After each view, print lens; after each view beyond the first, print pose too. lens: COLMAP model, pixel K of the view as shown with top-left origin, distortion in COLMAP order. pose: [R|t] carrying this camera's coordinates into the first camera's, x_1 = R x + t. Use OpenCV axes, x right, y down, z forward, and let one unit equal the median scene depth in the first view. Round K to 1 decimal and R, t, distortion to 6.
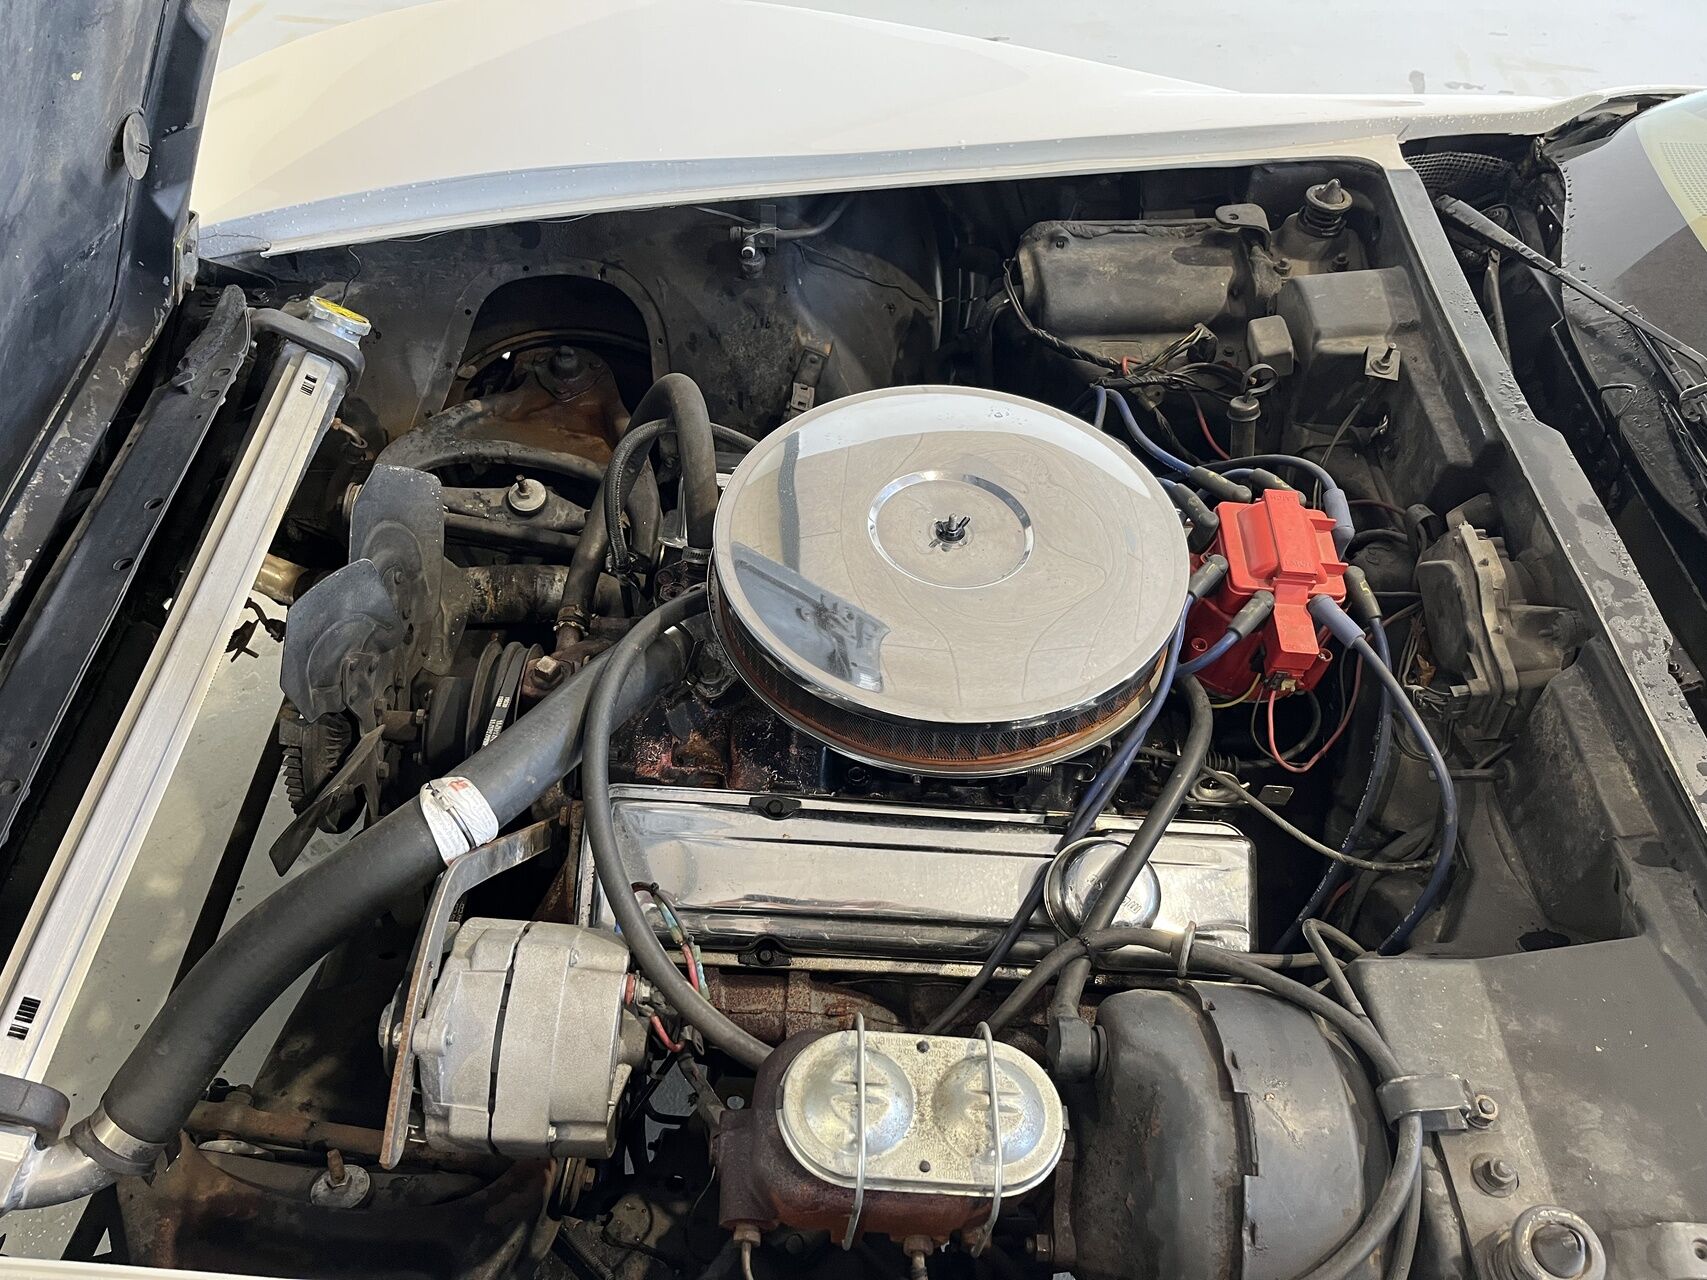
lens RADIAL K [[1277.0, 0, 853.5], [0, 1277.0, 640.0], [0, 0, 1]] dist [0.065804, -0.081684]
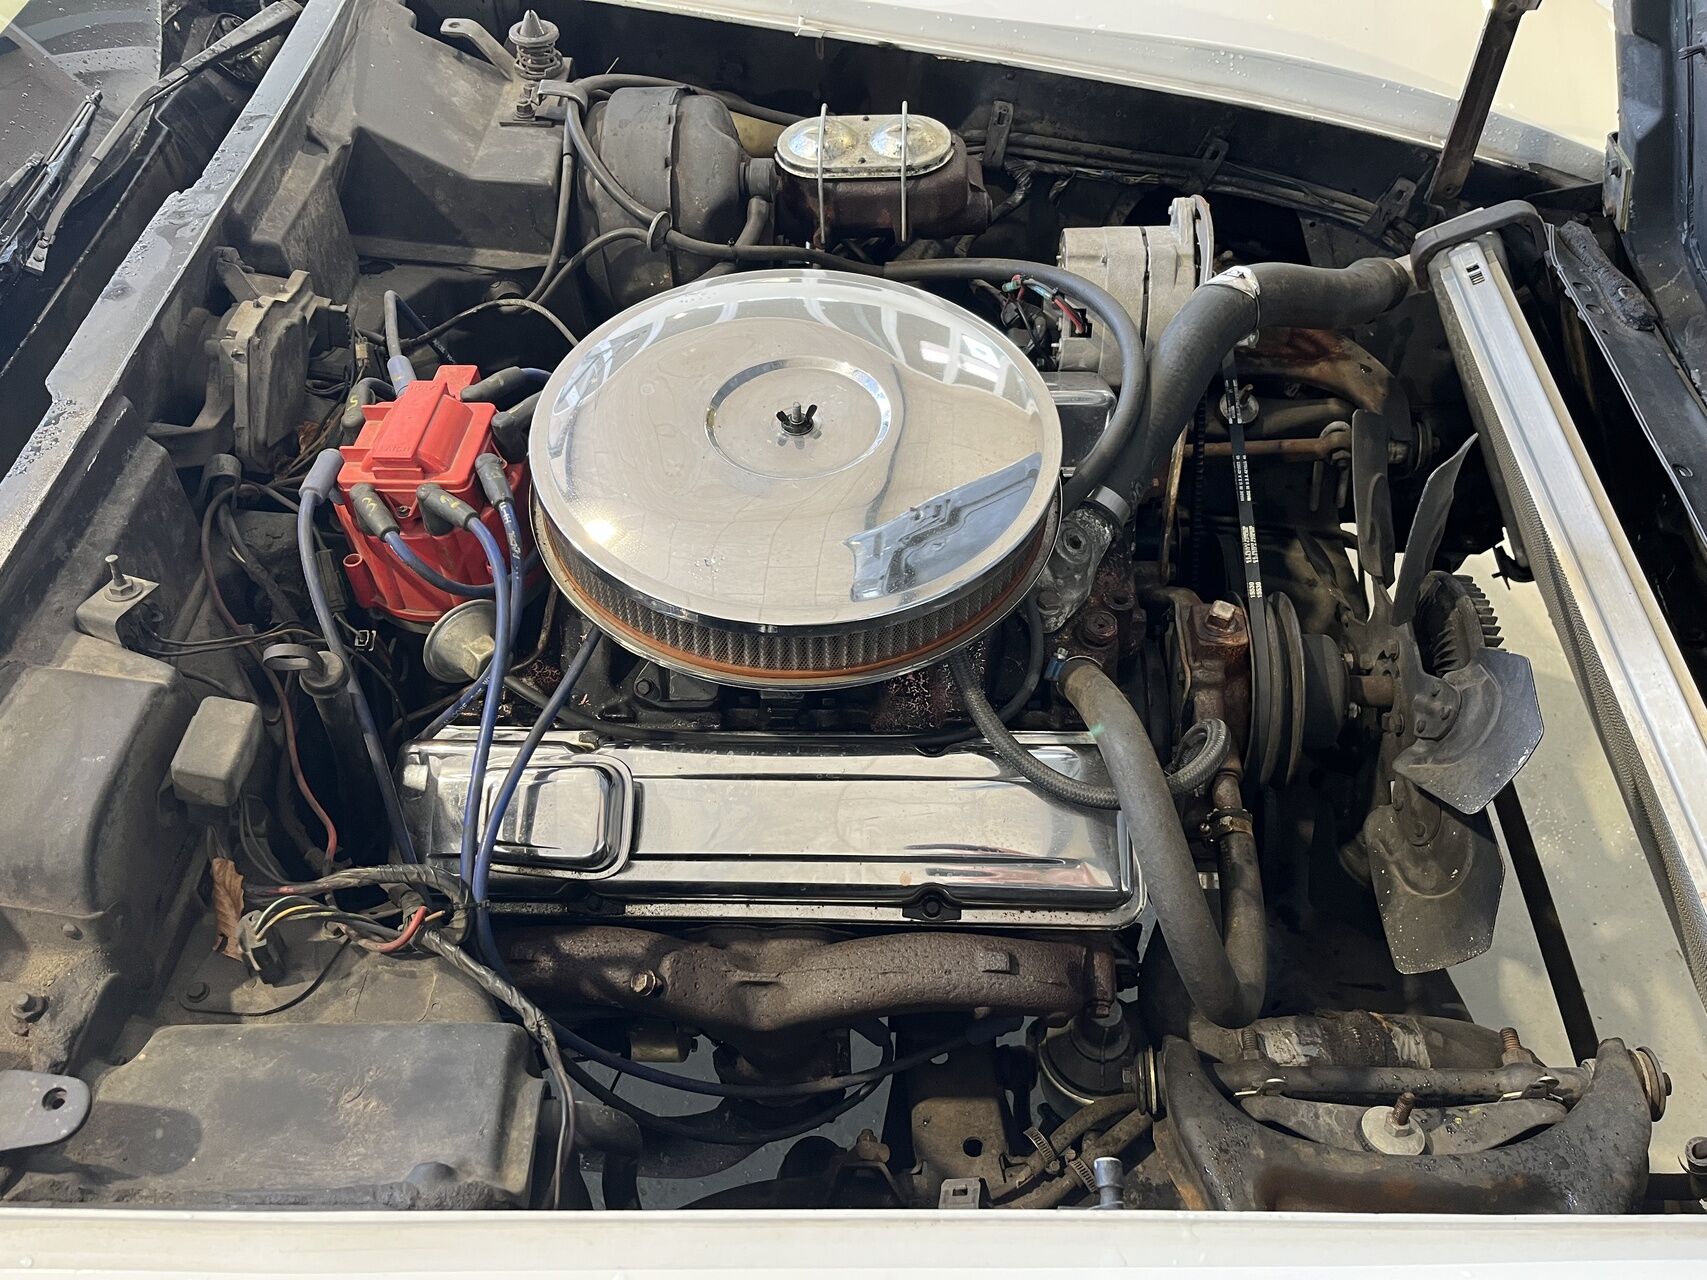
lens RADIAL K [[1277.0, 0, 853.5], [0, 1277.0, 640.0], [0, 0, 1]] dist [0.065804, -0.081684]
pose [[-0.998464, -0.053957, -0.012610, 0.037190], [-0.003524, -0.165282, 0.986240, -0.980838], [-0.055299, 0.984769, 0.164838, 0.982969]]
